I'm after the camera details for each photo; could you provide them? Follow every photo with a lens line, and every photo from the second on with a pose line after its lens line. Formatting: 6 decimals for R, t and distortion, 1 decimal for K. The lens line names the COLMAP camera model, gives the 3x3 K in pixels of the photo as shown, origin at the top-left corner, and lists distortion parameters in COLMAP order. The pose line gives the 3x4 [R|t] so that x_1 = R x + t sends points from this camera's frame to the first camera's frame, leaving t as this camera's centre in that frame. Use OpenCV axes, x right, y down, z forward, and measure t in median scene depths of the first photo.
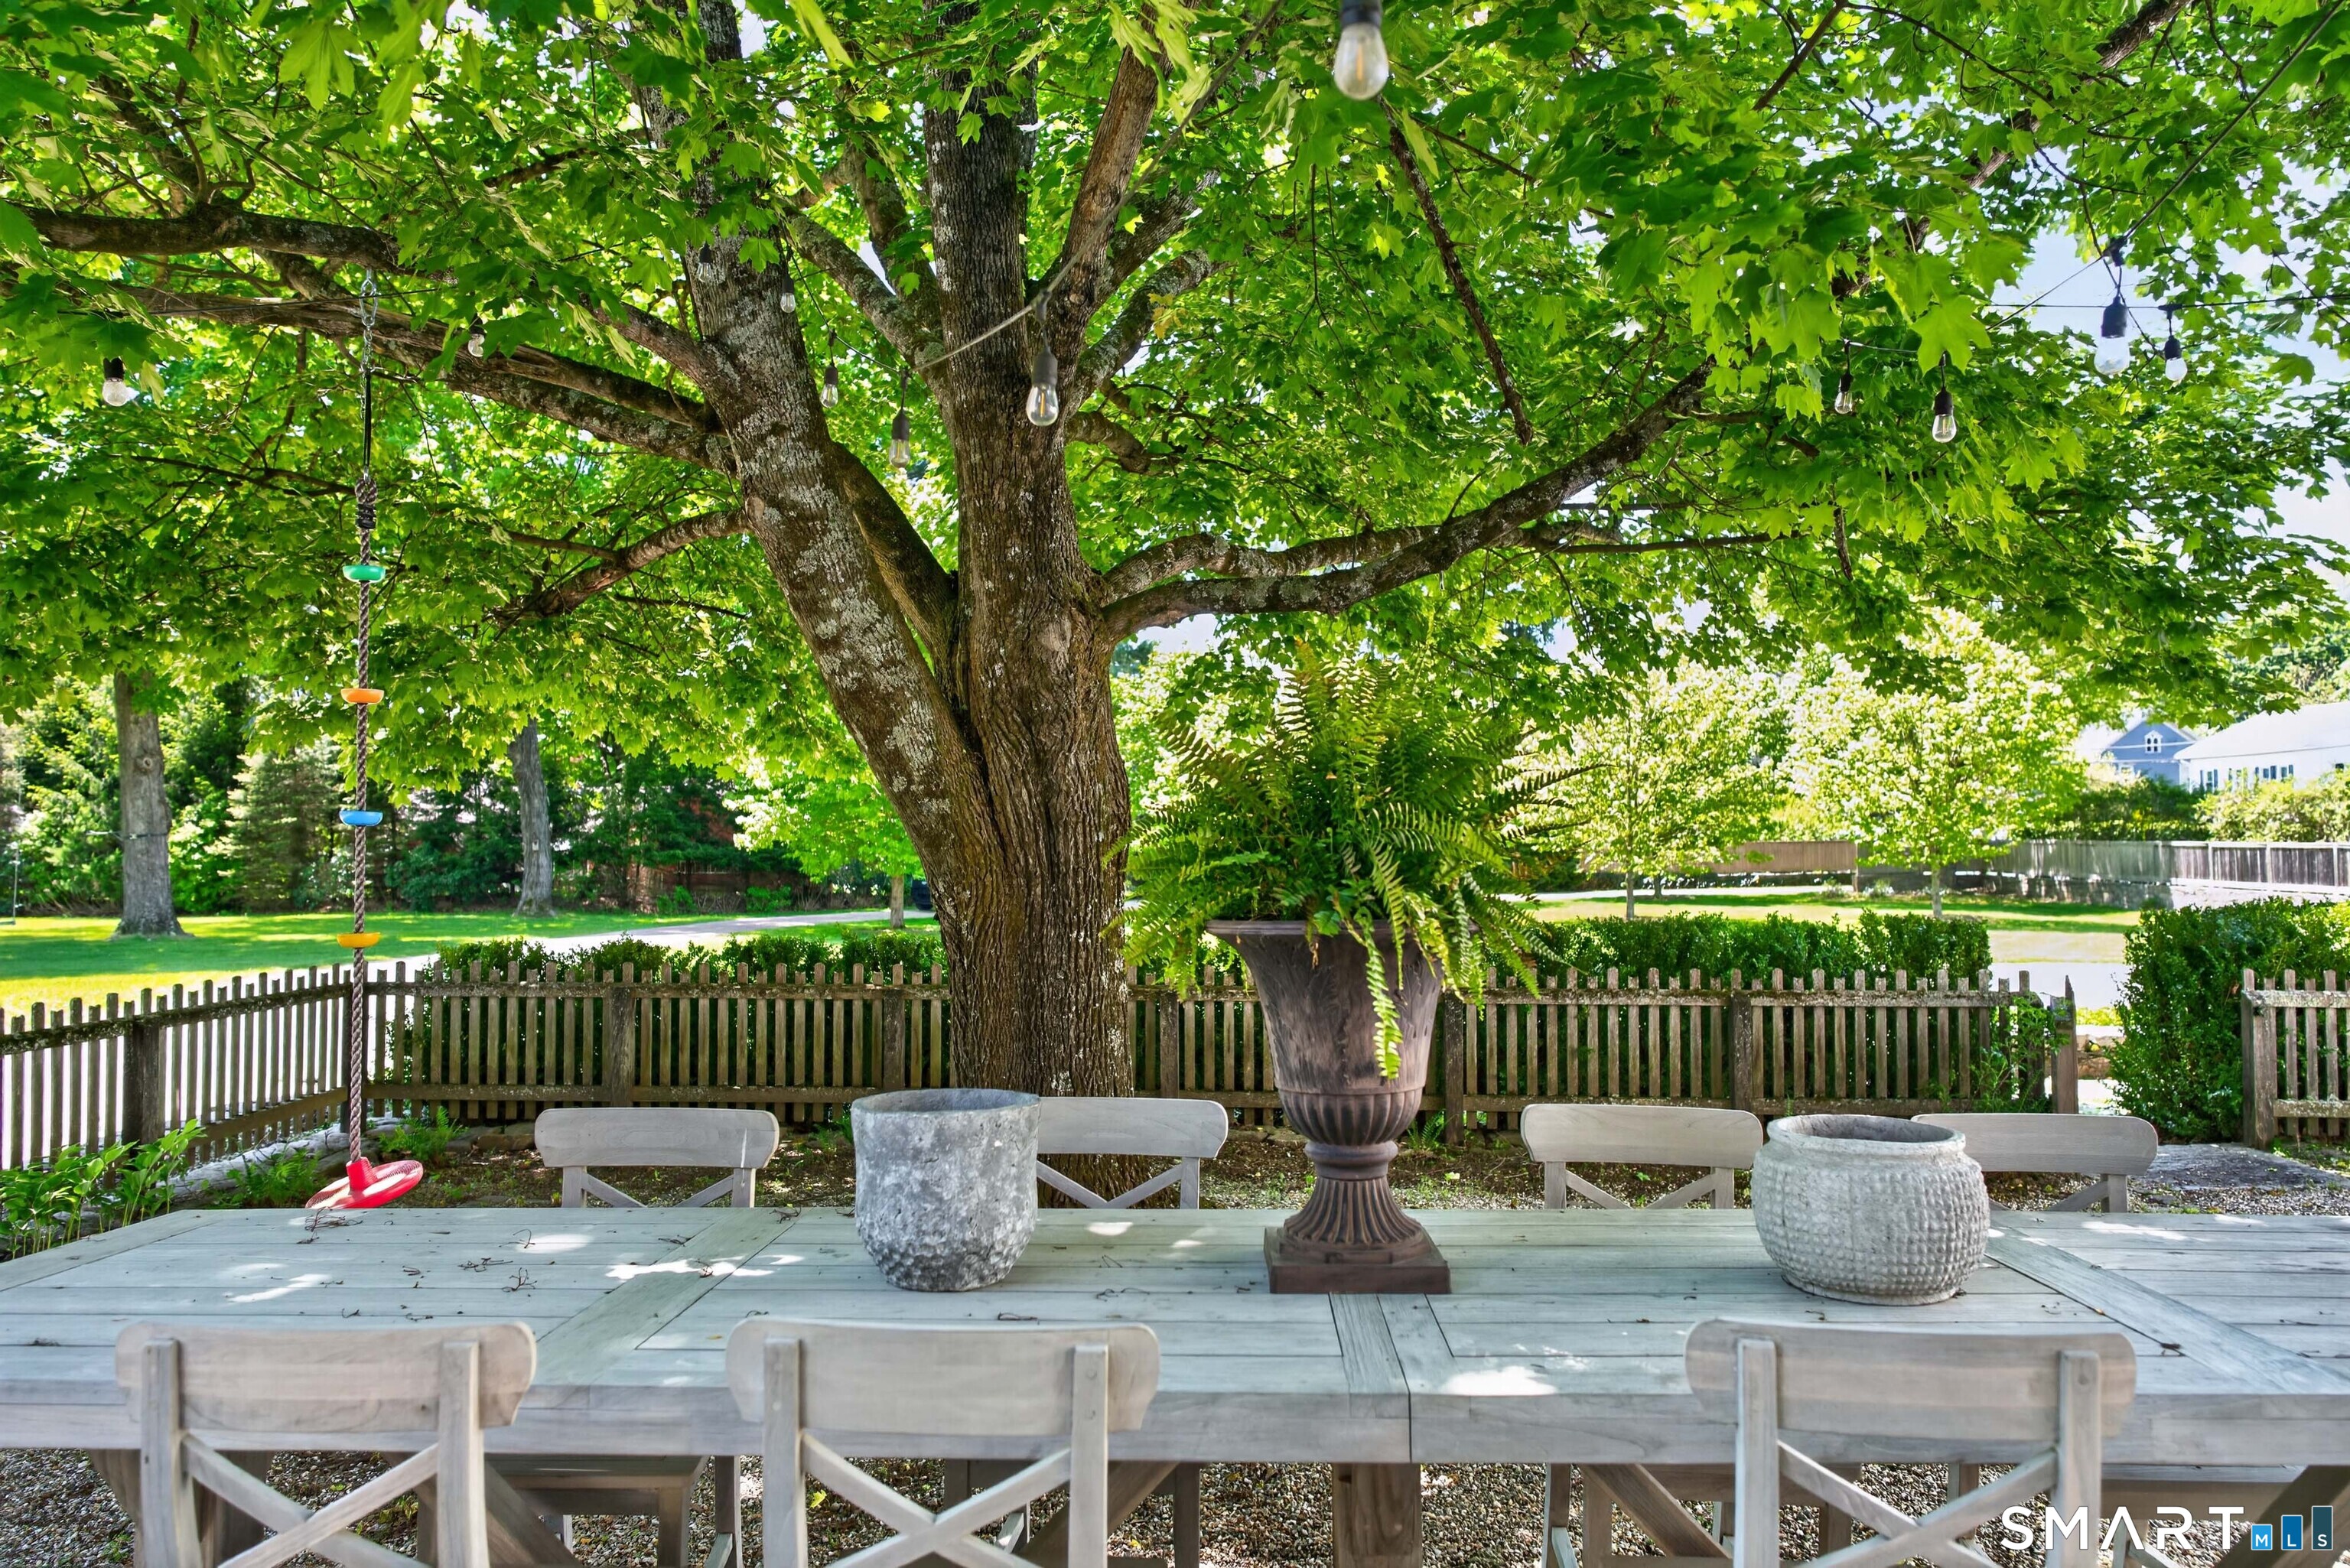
lens RADIAL K [[1544.9, 0, 1175.0], [0, 1544.9, 784.0], [0, 0, 1]] dist [-0.020395, -0.000629]
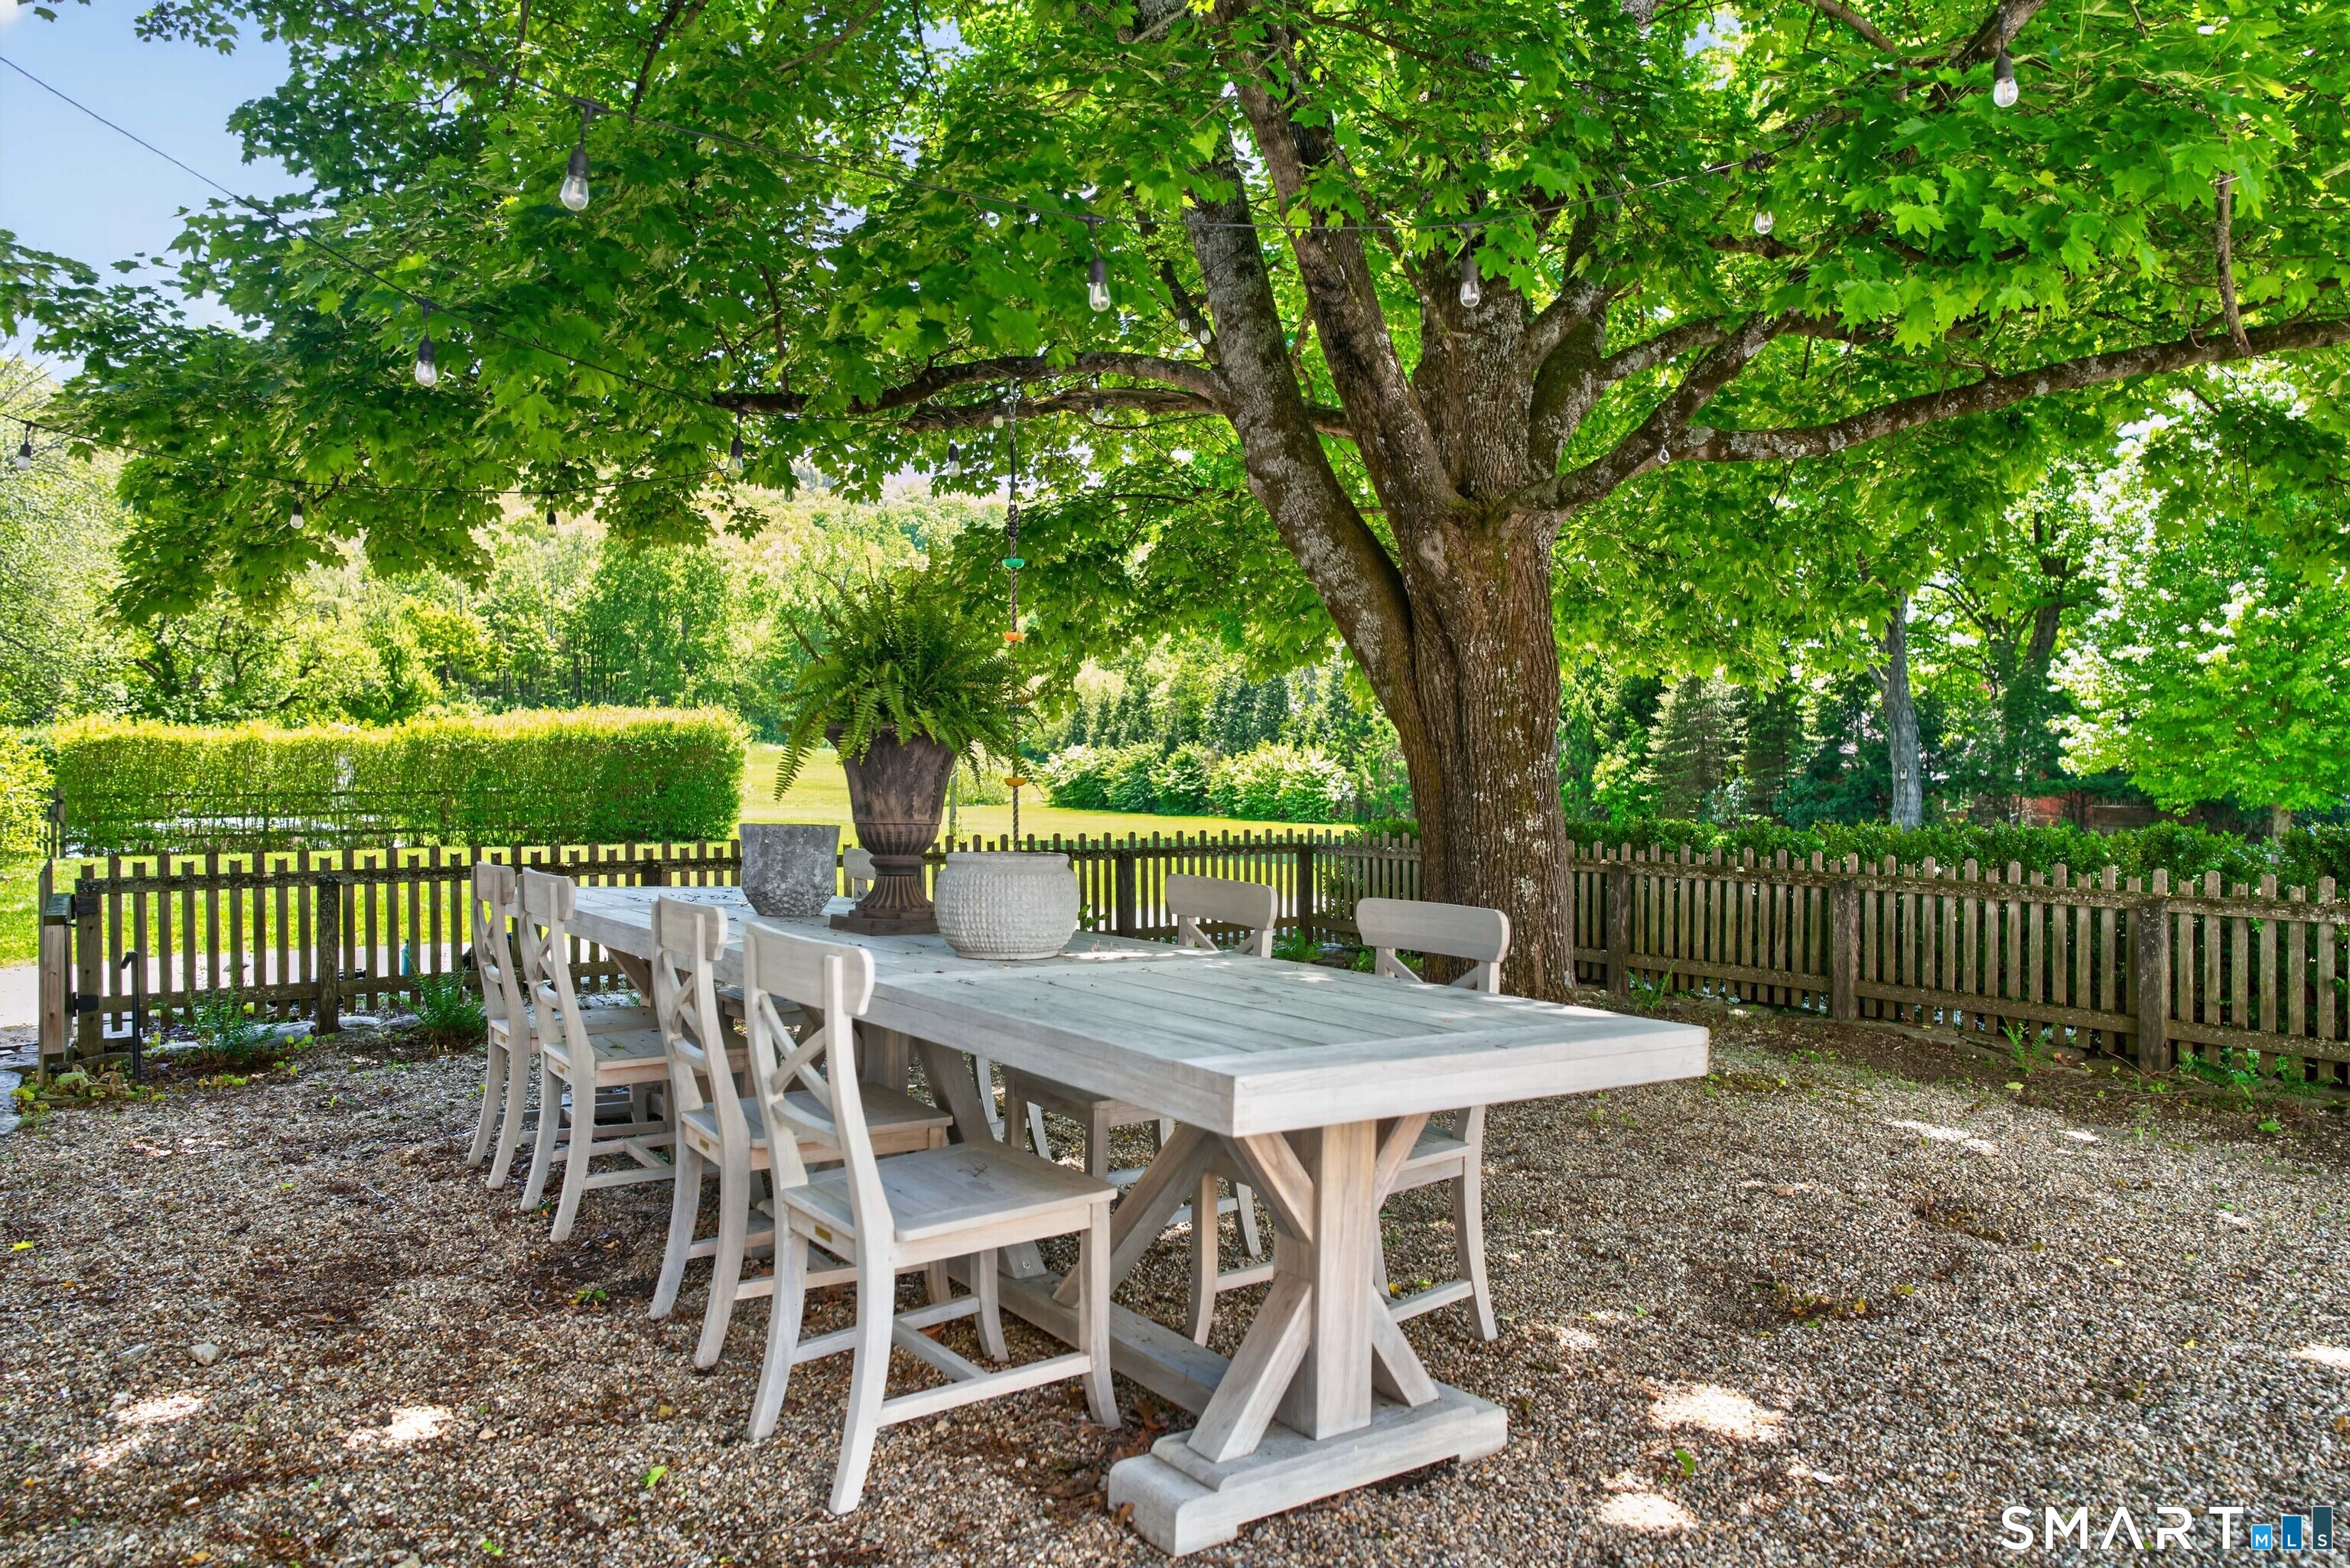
lens RADIAL K [[1544.9, 0, 1175.0], [0, 1544.9, 784.0], [0, 0, 1]] dist [-0.020395, -0.000629]
pose [[0.595496, 0.005107, -0.803342, 0.112038], [0.026420, 0.999314, 0.025937, 0.007770], [0.802924, -0.036670, 0.594952, 0.015336]]
